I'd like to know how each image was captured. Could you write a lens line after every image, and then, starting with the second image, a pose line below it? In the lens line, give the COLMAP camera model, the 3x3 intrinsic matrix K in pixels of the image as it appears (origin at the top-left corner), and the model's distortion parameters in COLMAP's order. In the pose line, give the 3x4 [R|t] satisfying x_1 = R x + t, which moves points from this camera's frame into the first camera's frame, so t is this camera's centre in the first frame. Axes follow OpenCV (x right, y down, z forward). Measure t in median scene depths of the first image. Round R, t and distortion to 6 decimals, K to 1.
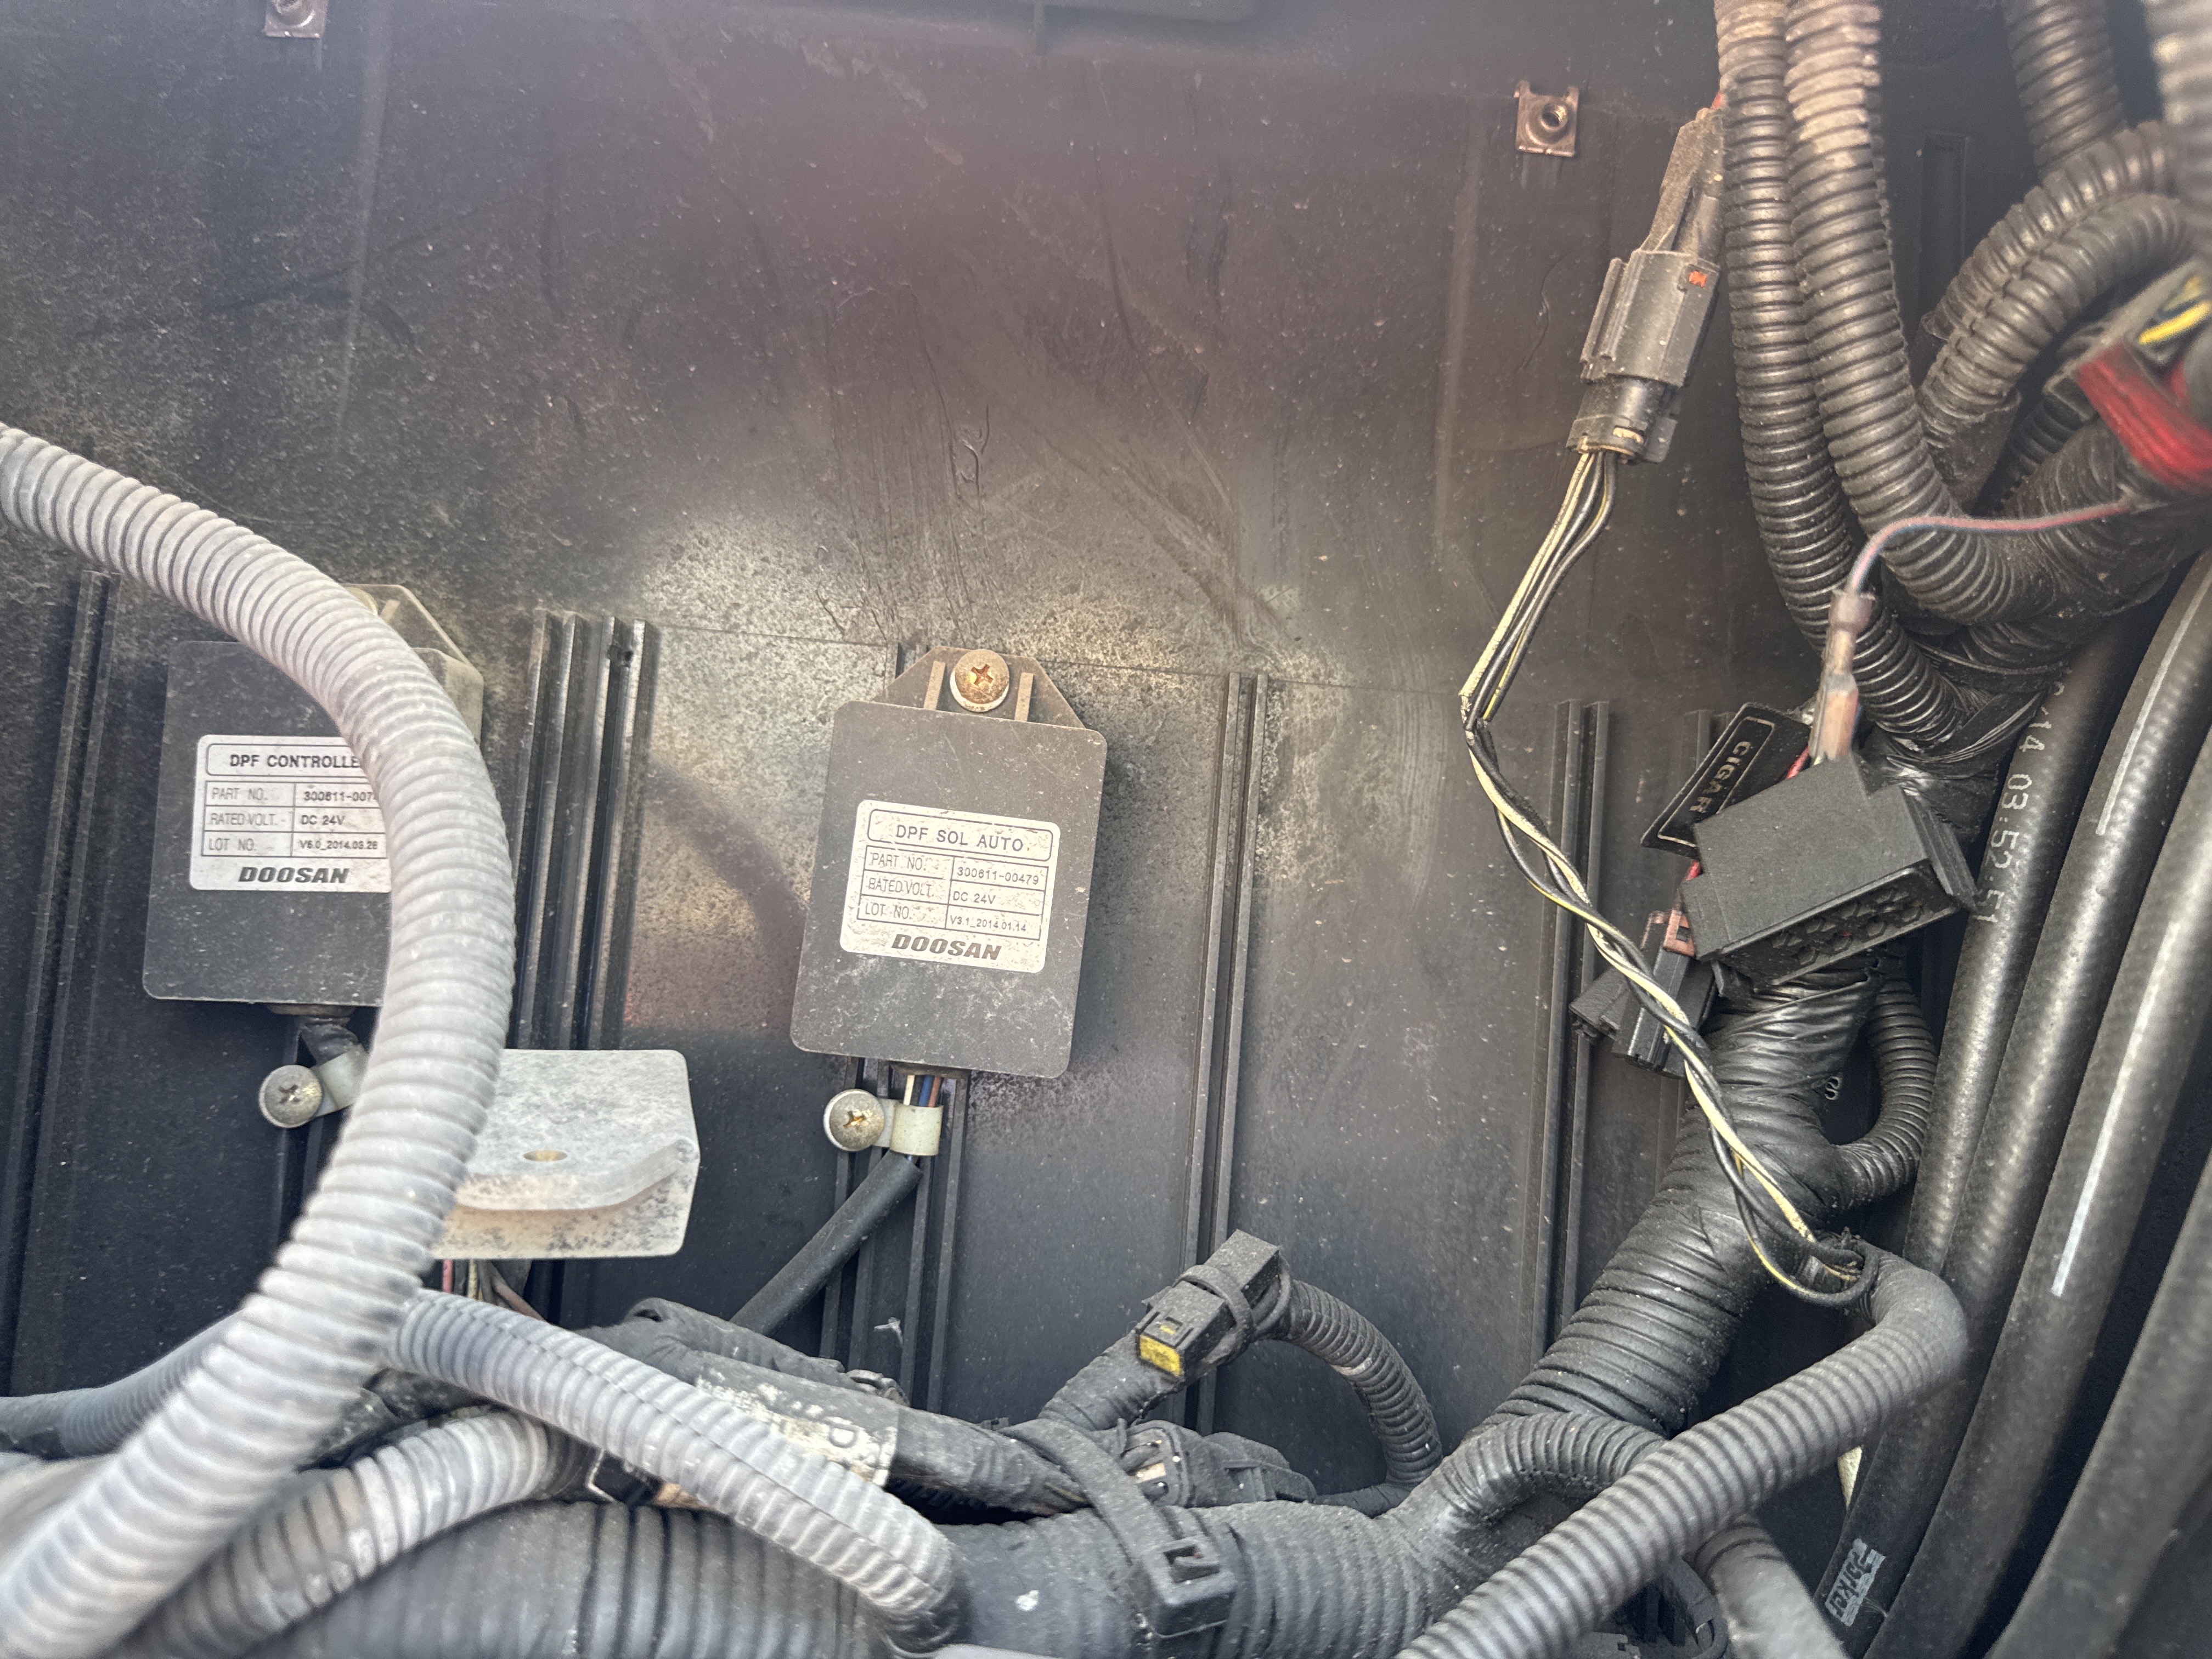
lens RADIAL K [[1514.0, 0, 1111.9], [0, 1514.0, 837.4], [0, 0, 1]] dist [0.000791, -0.092700]
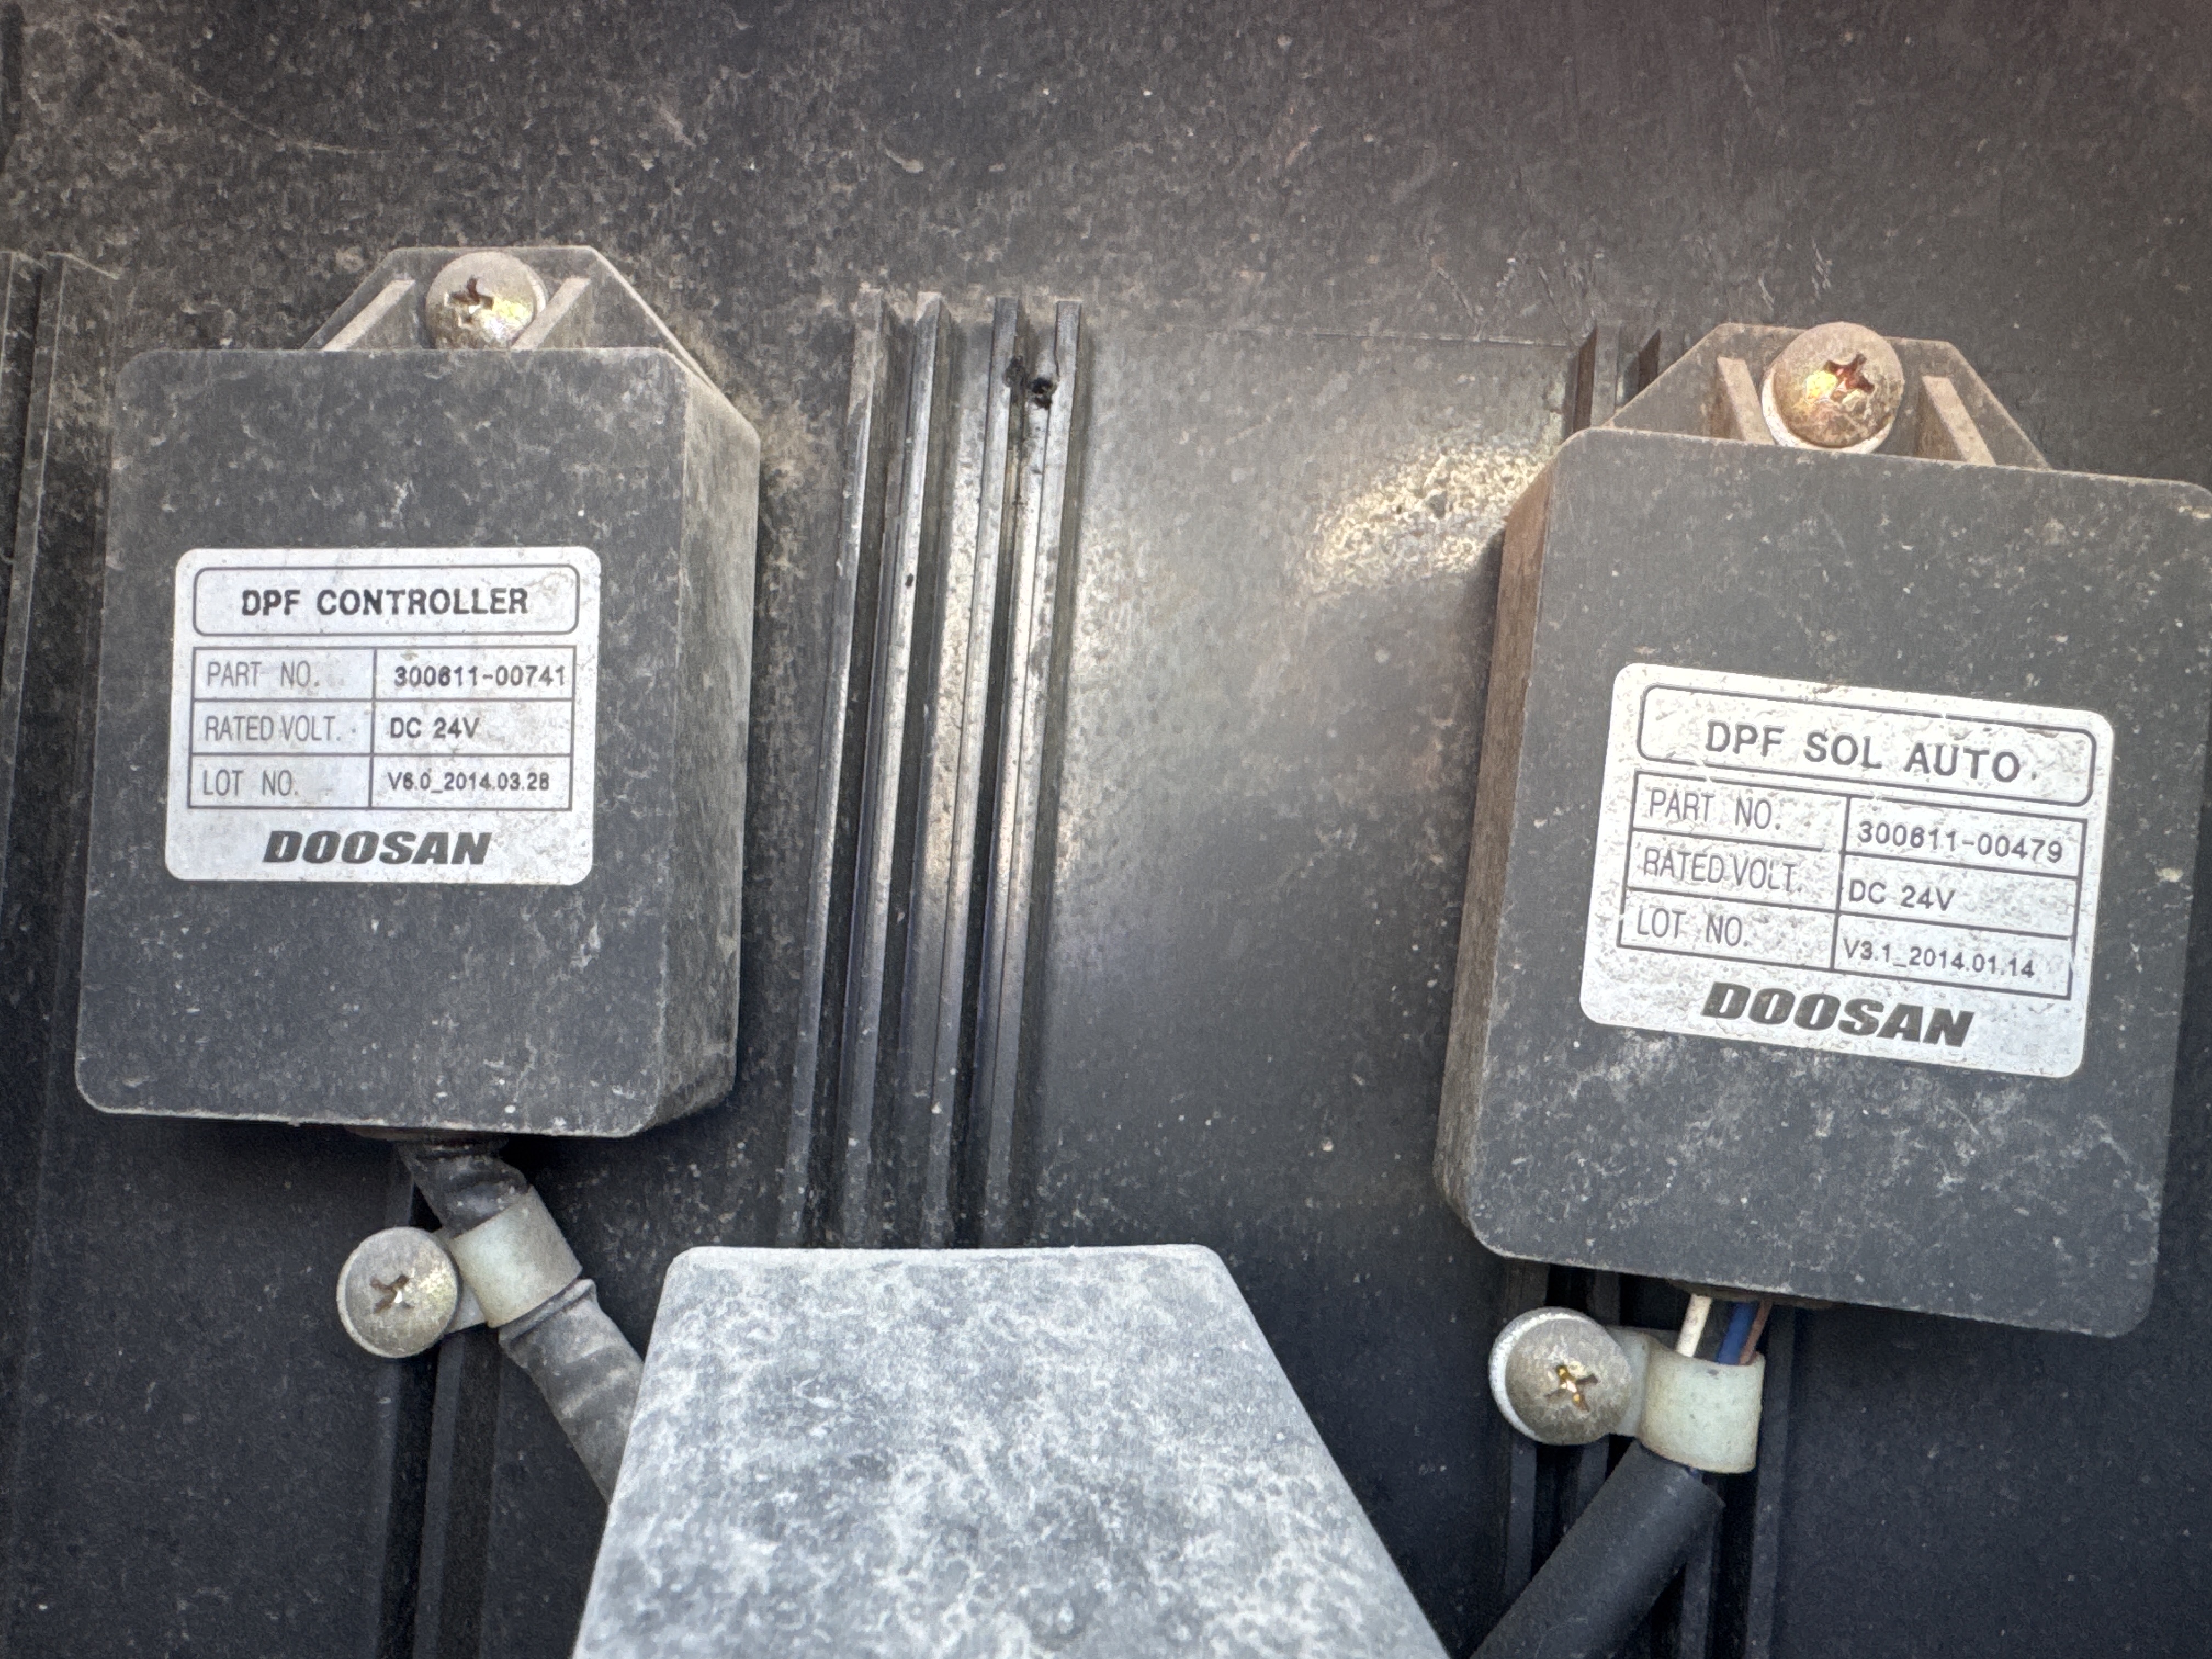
lens RADIAL K [[1544.2, 0, 1106.0], [0, 1544.2, 829.5], [0, 0, 1]] dist [0.002220, -0.001524]
pose [[0.986276, -0.003390, -0.165071, -0.237497], [0.010996, 0.998918, 0.045187, 0.000389], [0.164739, -0.046382, 0.985246, 0.551664]]
